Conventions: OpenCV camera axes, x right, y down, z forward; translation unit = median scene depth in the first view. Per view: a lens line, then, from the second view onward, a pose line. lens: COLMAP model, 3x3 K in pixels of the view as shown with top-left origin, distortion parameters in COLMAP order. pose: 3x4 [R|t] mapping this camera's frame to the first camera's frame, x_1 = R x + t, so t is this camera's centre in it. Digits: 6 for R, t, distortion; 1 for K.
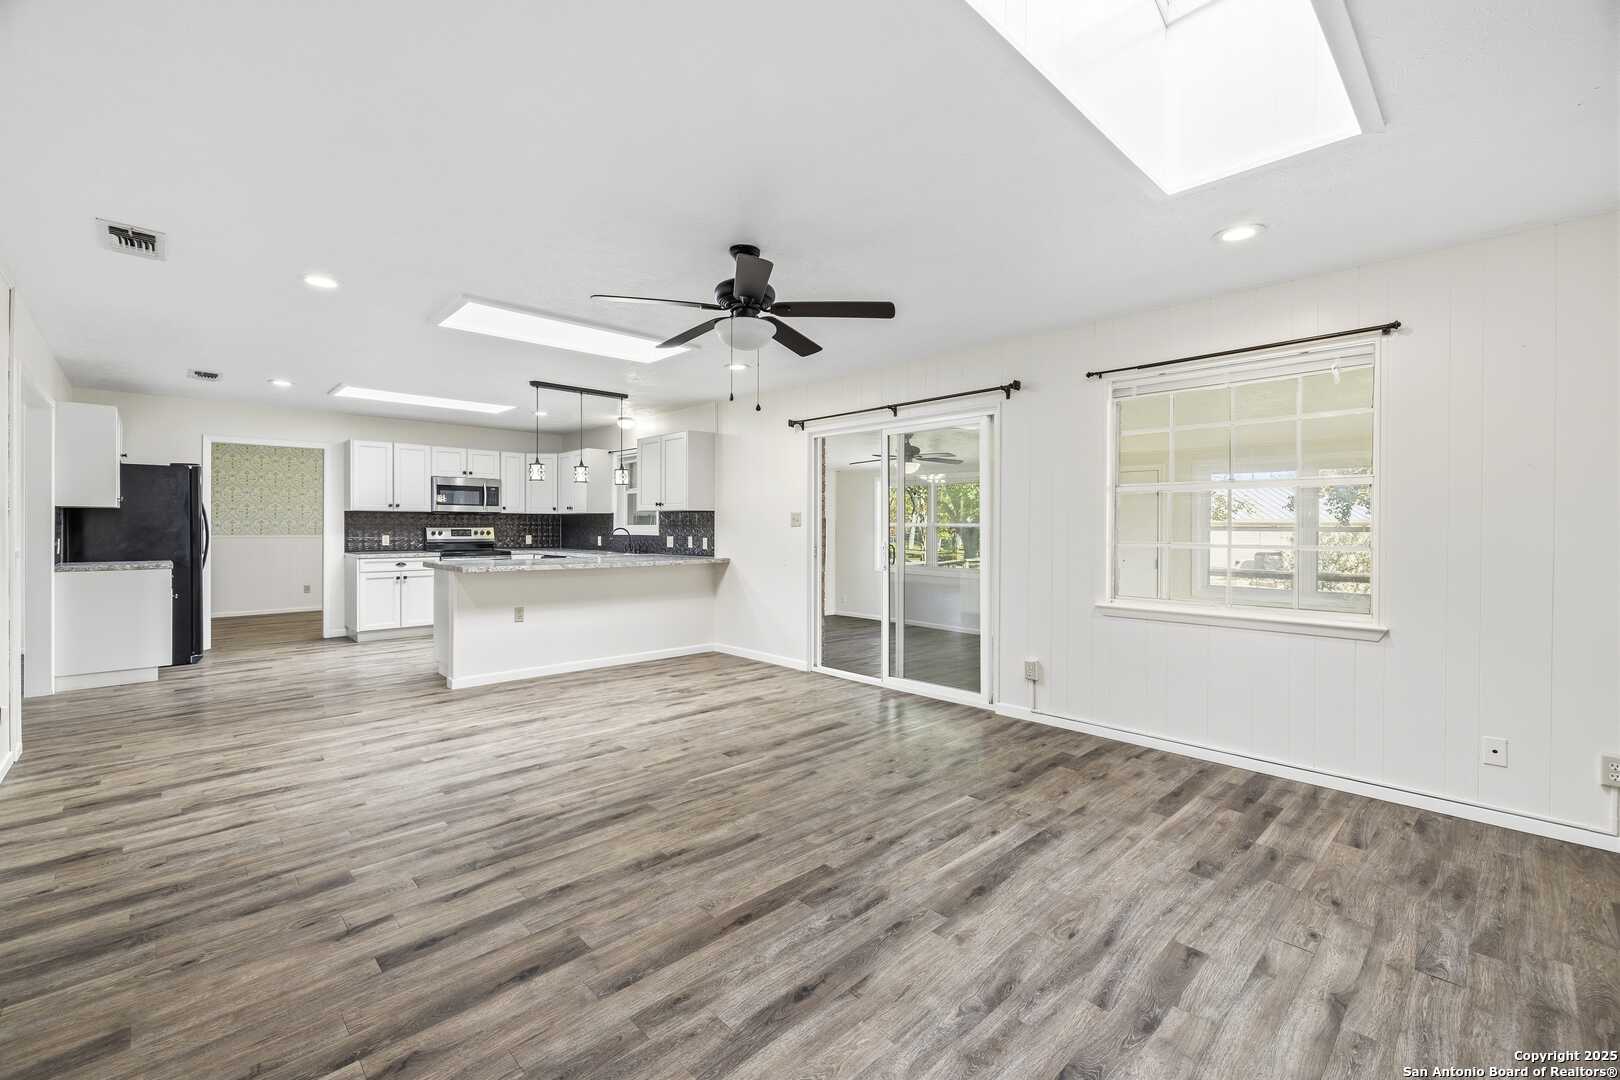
lens RADIAL K [[683.3, 0, 807.5], [0, 683.3, 532.1], [0, 0, 1]] dist [0.000059, 0.000106]
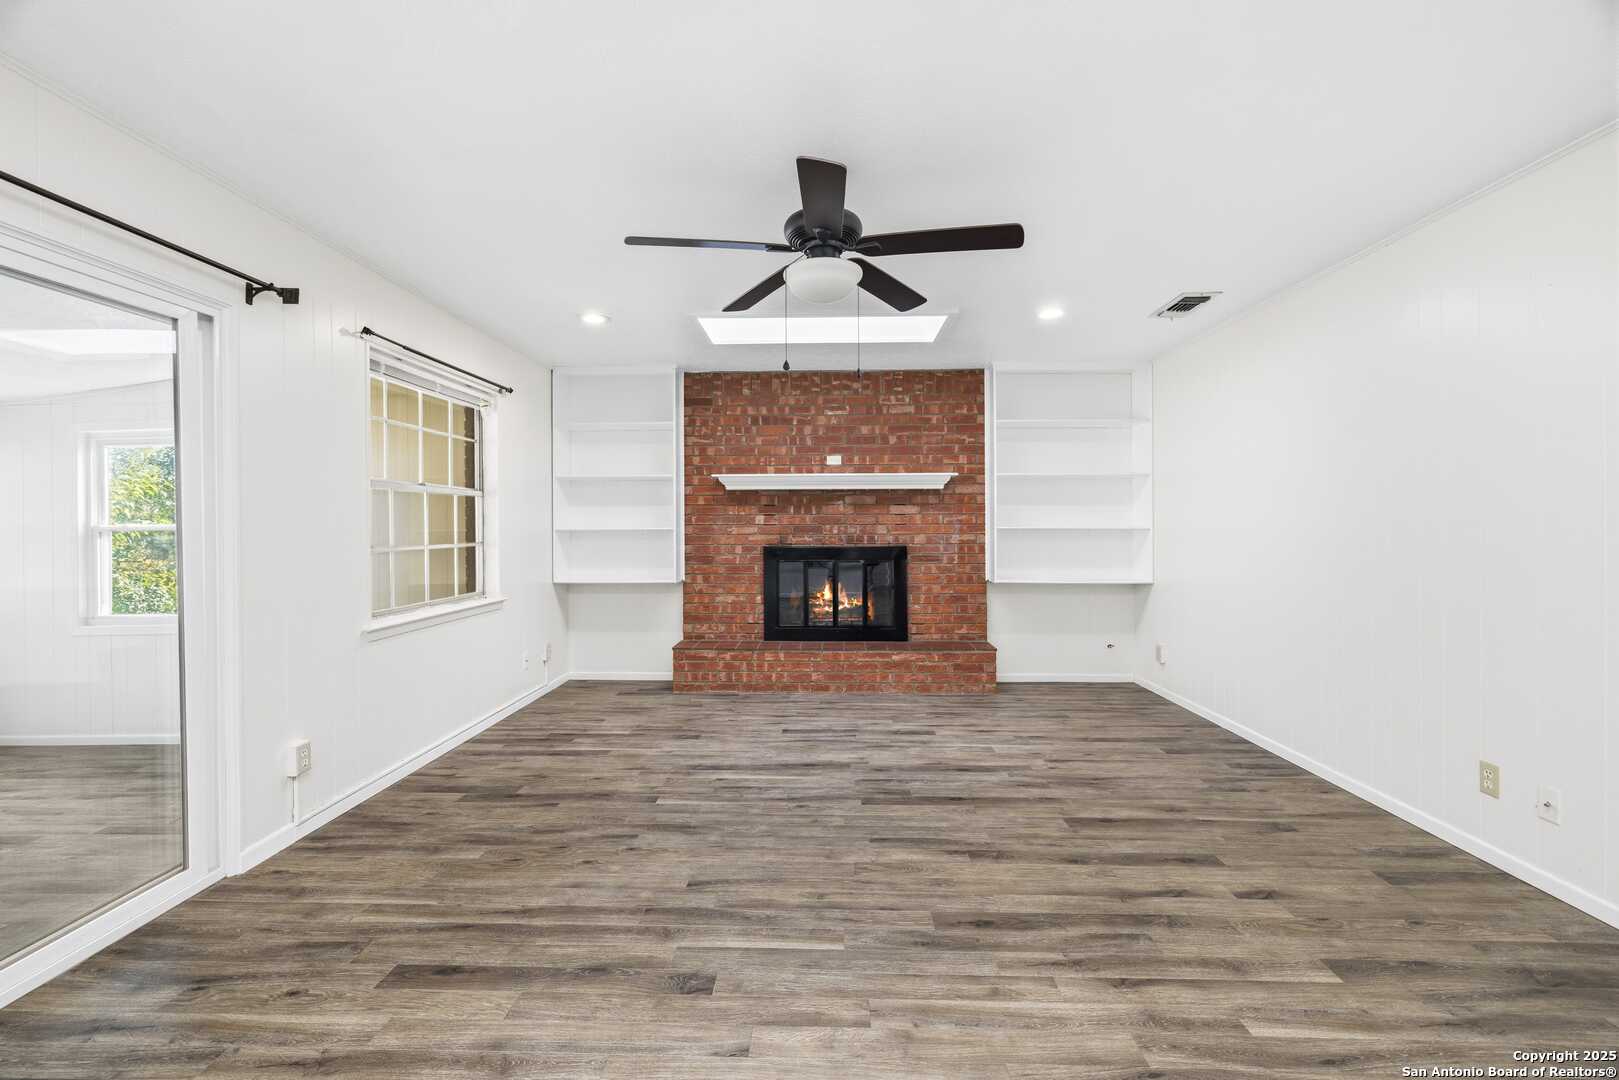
lens RADIAL K [[682.9, 0, 805.5], [0, 682.9, 534.6], [0, 0, 1]] dist [0.000059, 0.000106]
pose [[-0.697984, -0.009541, 0.716050, -0.704301], [0.006924, 0.999775, 0.020070, -0.021960], [-0.716080, 0.018966, -0.697761, 1.738205]]
